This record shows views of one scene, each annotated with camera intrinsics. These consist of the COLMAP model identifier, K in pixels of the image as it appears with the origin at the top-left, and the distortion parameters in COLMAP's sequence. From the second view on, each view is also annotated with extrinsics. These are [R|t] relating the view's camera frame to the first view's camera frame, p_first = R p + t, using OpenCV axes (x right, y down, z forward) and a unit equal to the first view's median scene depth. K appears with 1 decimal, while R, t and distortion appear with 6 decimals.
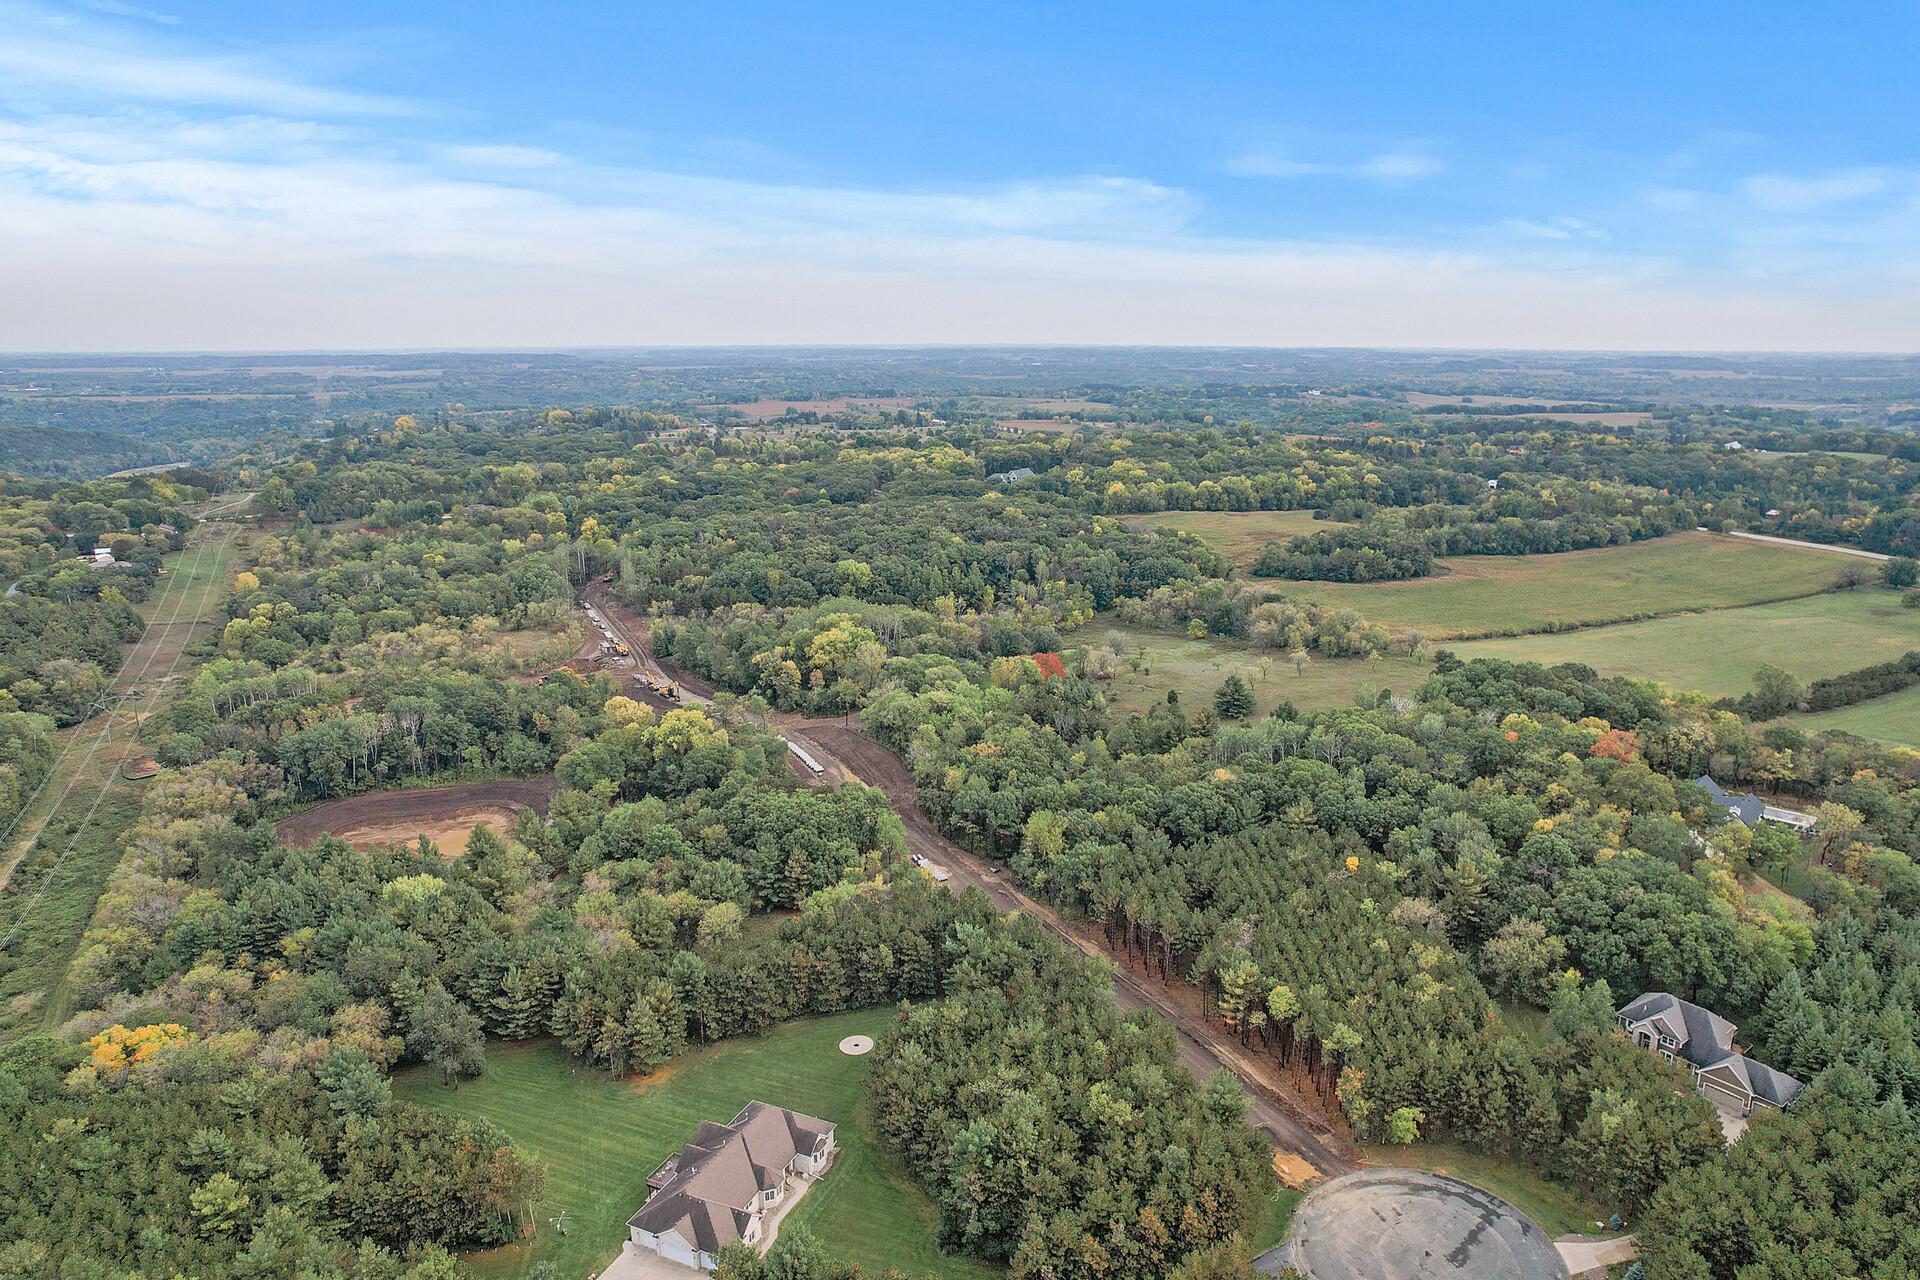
lens RADIAL K [[1249.2, 0, 951.4], [0, 1249.2, 645.9], [0, 0, 1]] dist [-0.085301, 0.078642]
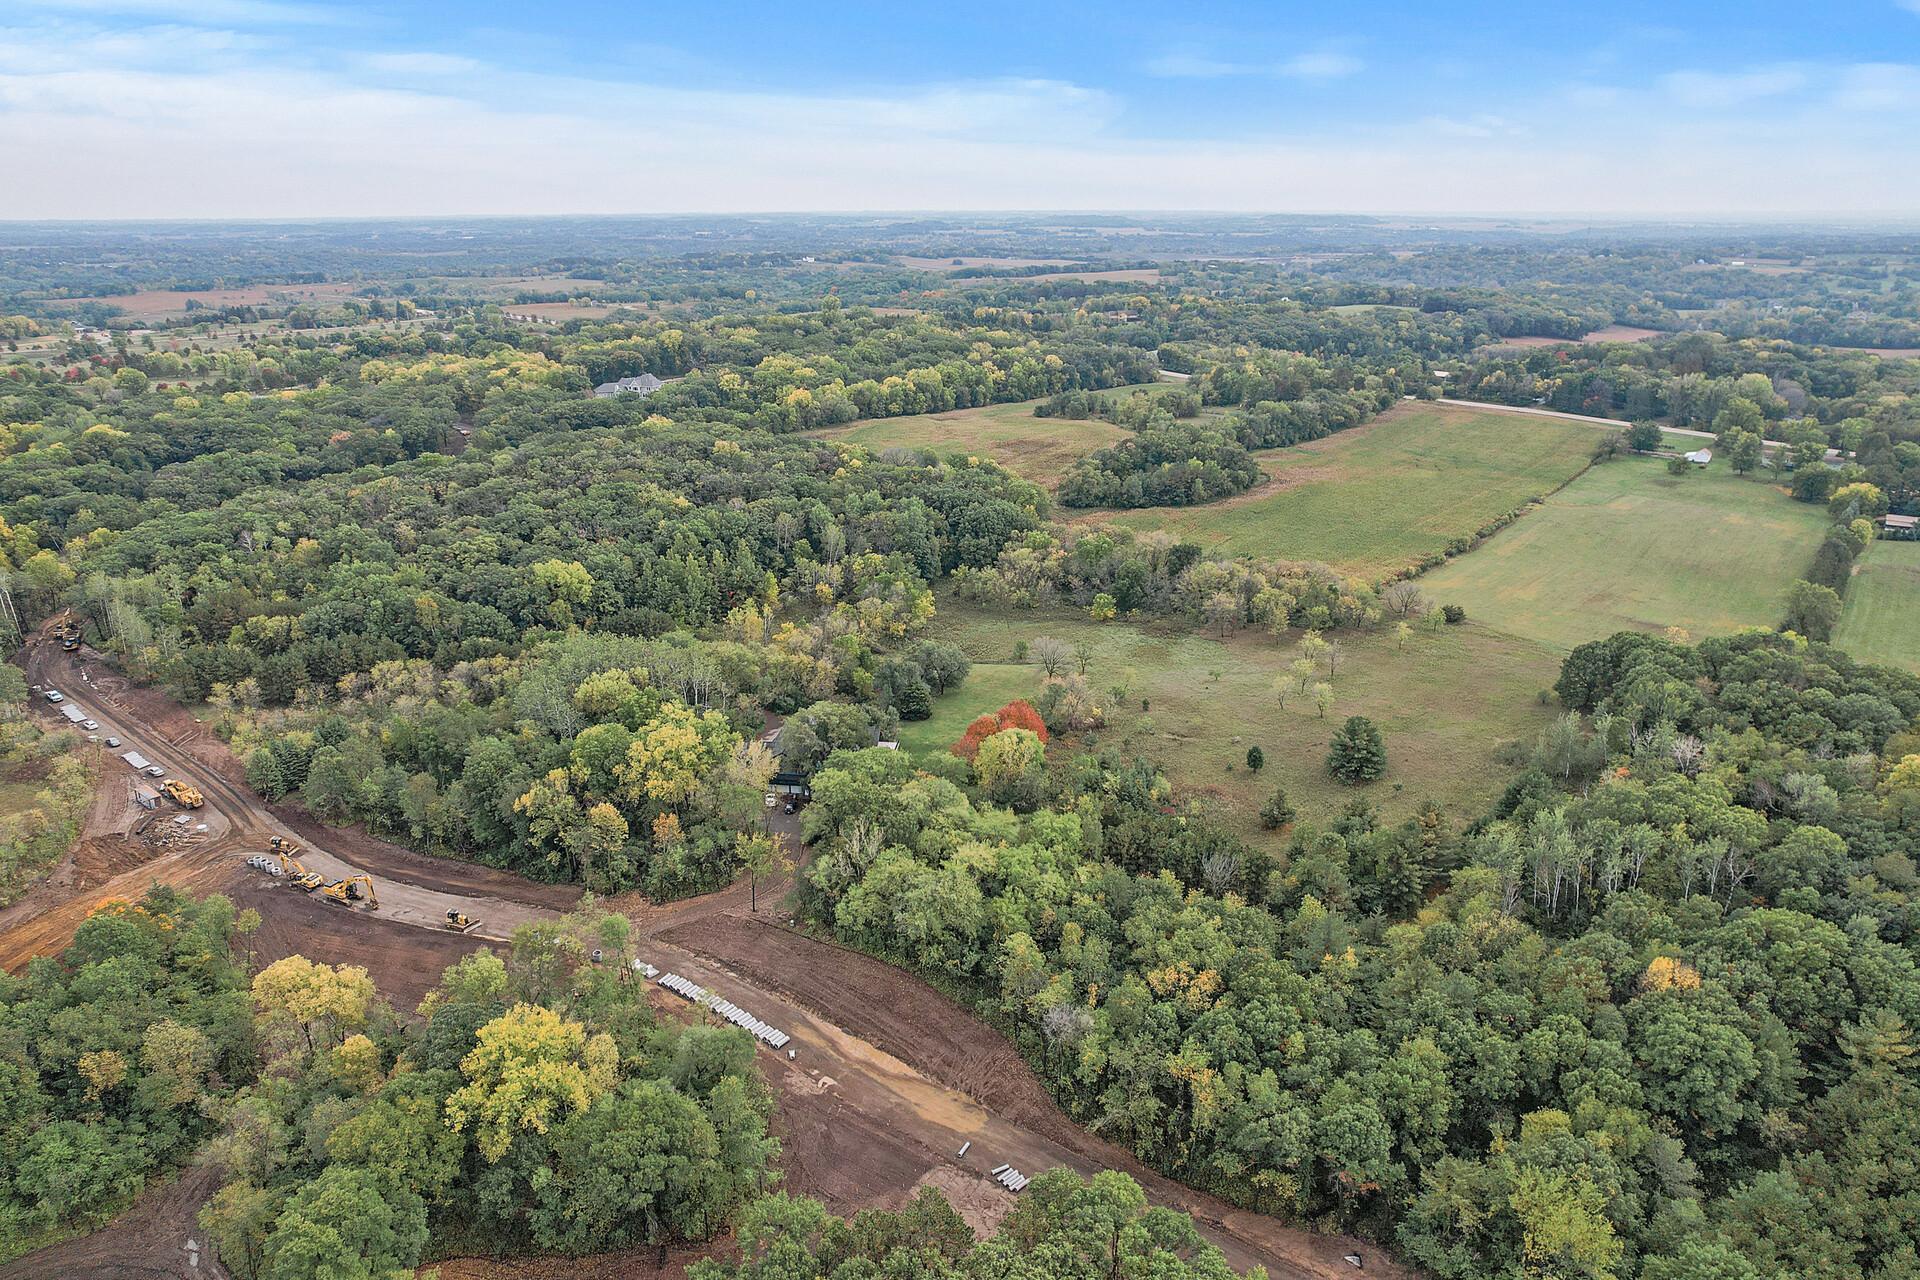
lens RADIAL K [[1250.7, 0, 960.0], [0, 1250.7, 640.0], [0, 0, 1]] dist [-0.078705, 0.074542]
pose [[0.901885, -0.146519, 0.406370, -0.151652], [0.107403, 0.987238, 0.117587, -0.078951], [-0.418412, -0.062404, 0.906111, 0.349265]]
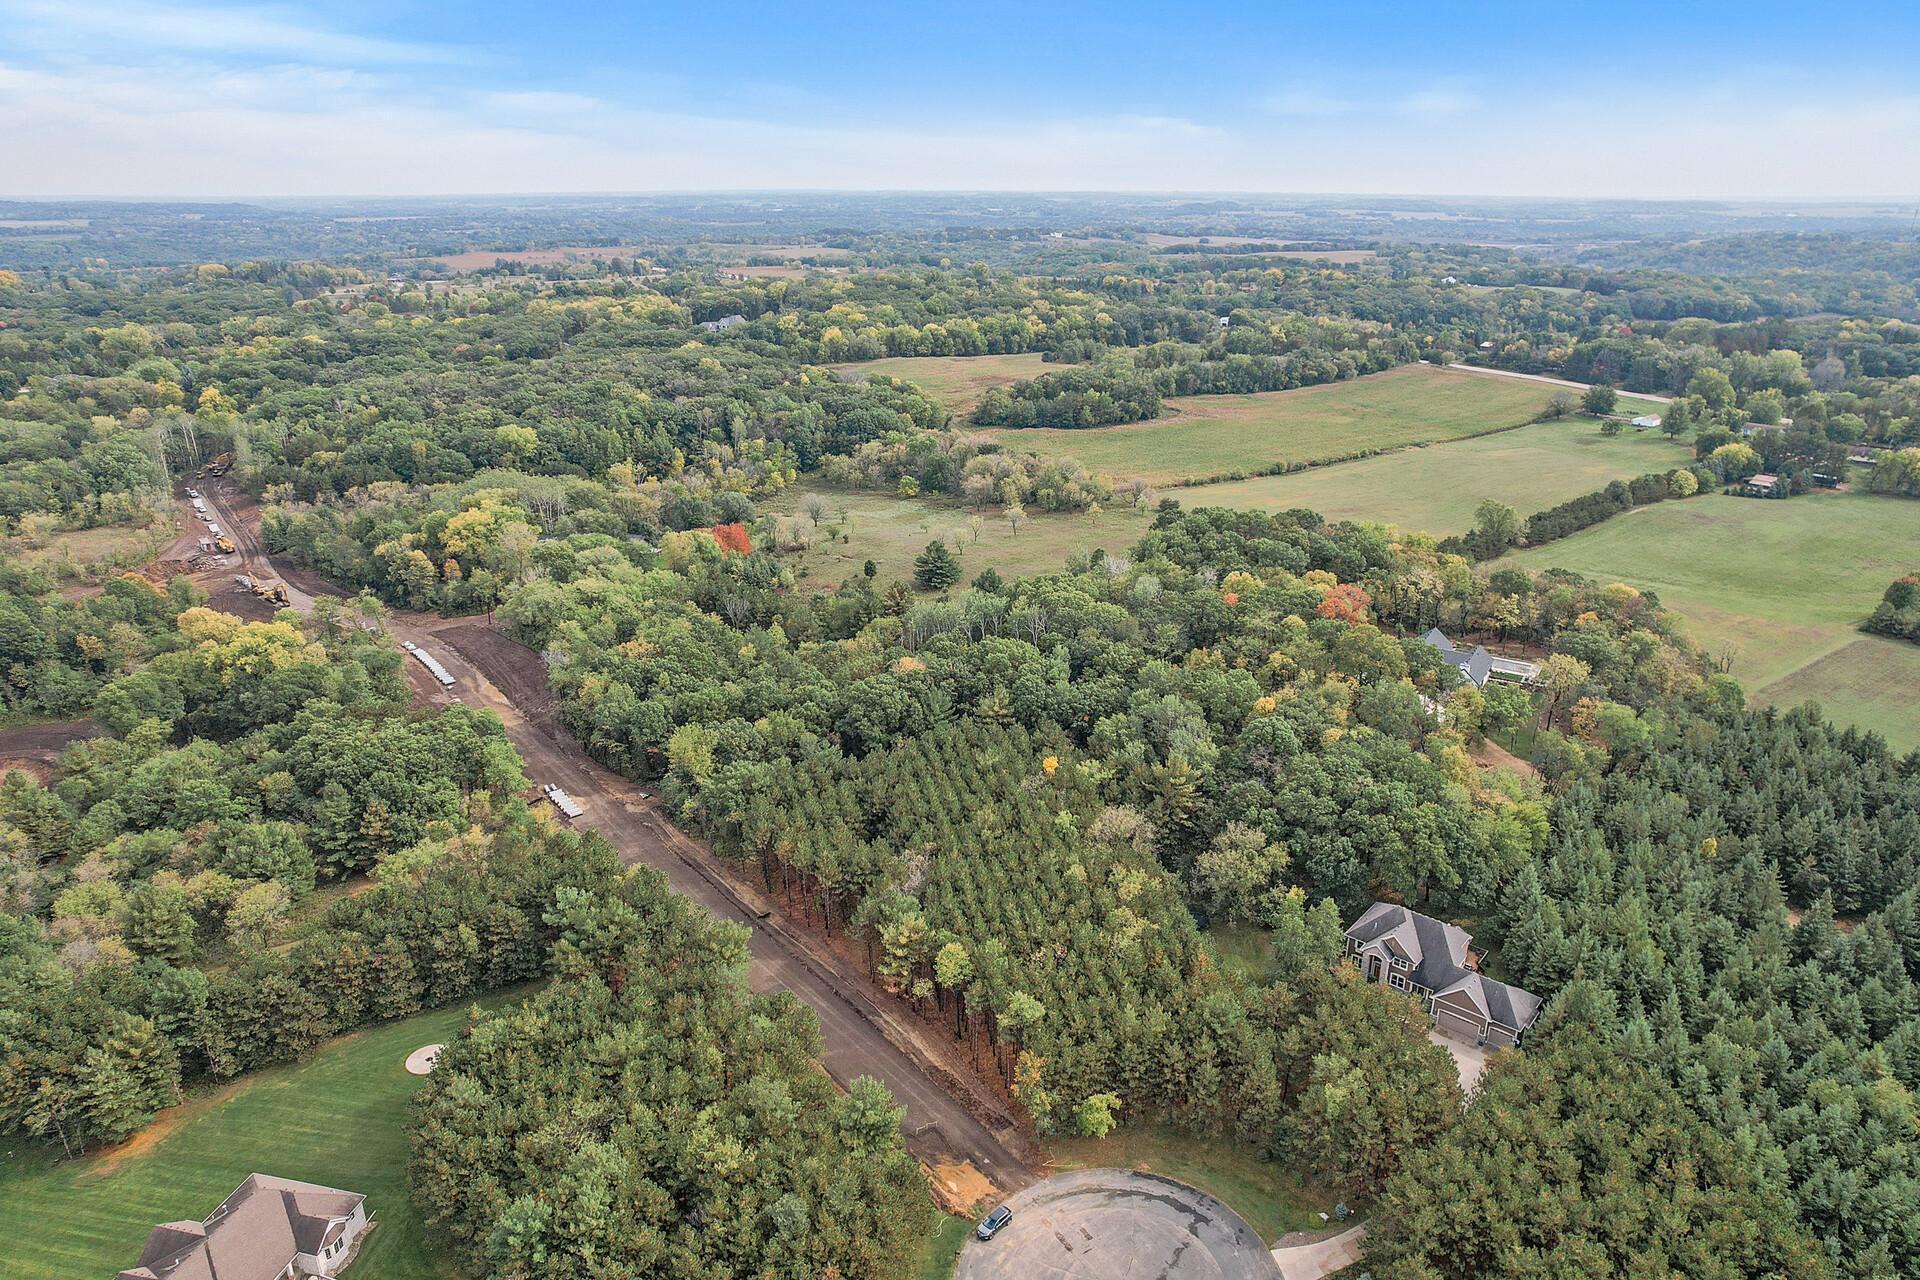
lens RADIAL K [[1250.7, 0, 960.0], [0, 1250.7, 640.0], [0, 0, 1]] dist [-0.078705, 0.074542]
pose [[0.979789, -0.068347, 0.187994, 0.050542], [0.047372, 0.992364, 0.113887, -0.004084], [-0.194343, -0.102680, 0.975545, 0.087801]]
